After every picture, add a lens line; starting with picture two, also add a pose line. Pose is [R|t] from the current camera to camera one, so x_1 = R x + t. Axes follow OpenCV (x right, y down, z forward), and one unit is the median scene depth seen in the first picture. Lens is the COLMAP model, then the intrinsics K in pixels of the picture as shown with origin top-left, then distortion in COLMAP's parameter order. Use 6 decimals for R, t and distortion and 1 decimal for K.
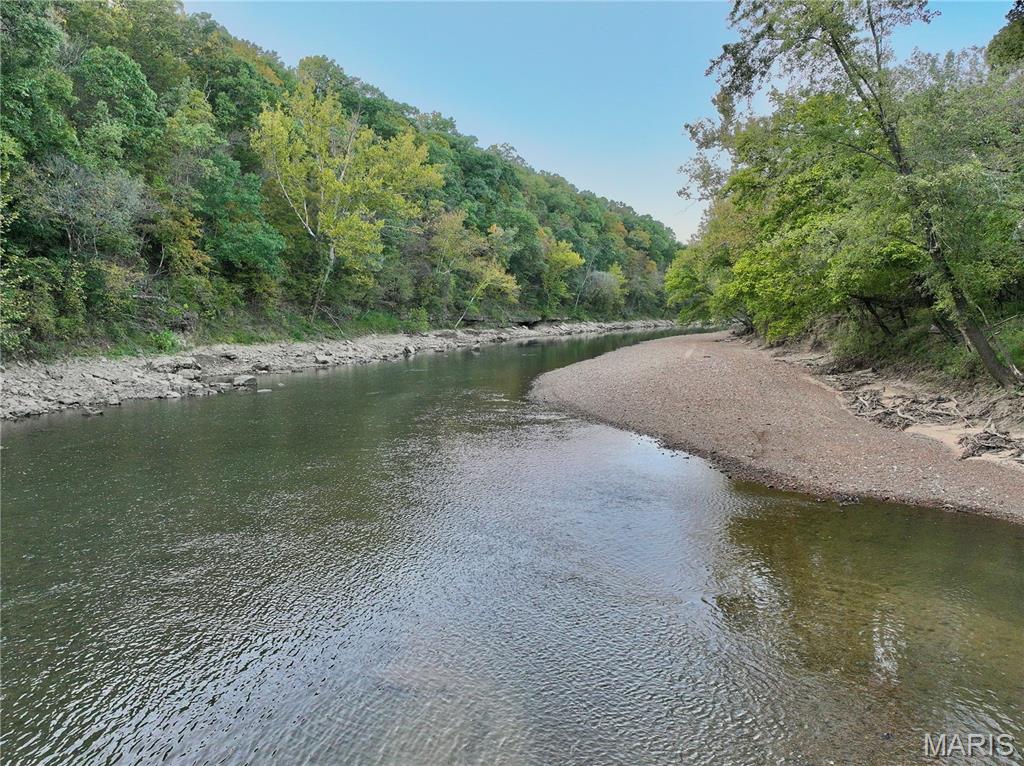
lens RADIAL K [[710.8, 0, 512.0], [0, 710.8, 383.0], [0, 0, 1]] dist [-0.069369, -0.000072]
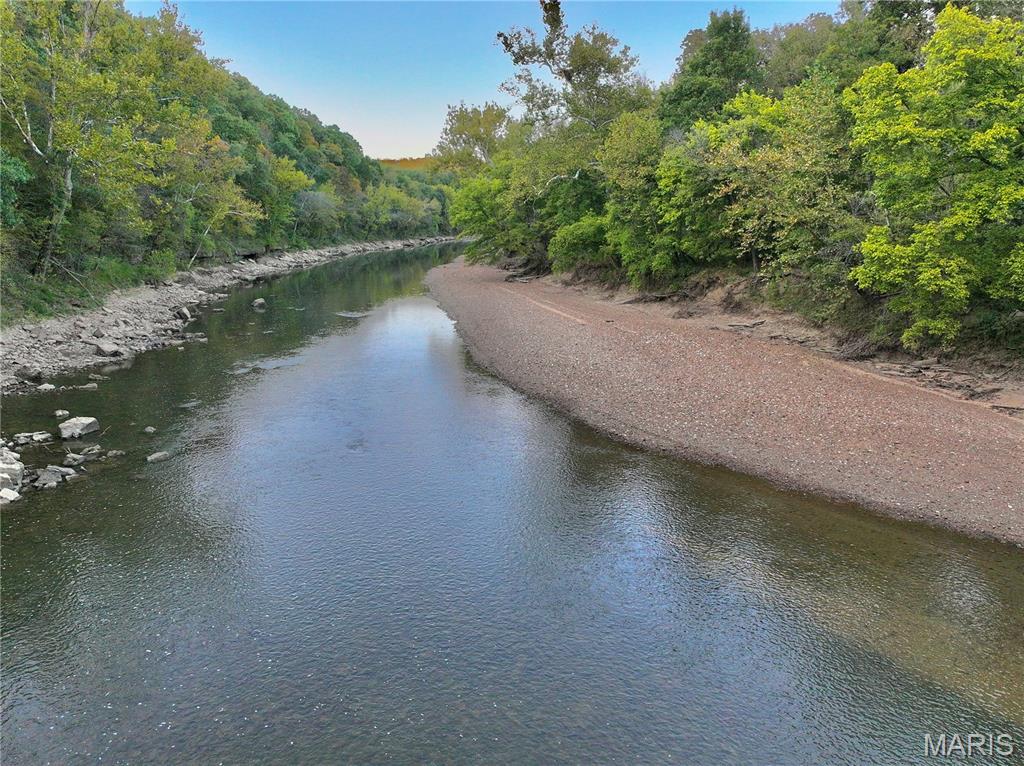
lens RADIAL K [[740.0, 0, 512.0], [0, 740.0, 383.0], [0, 0, 1]] dist [-0.002121, -0.102805]
pose [[0.915866, -0.076355, 0.394157, -0.079047], [0.036134, 0.993441, 0.108485, -0.025619], [-0.399855, -0.085115, 0.912618, 0.086695]]
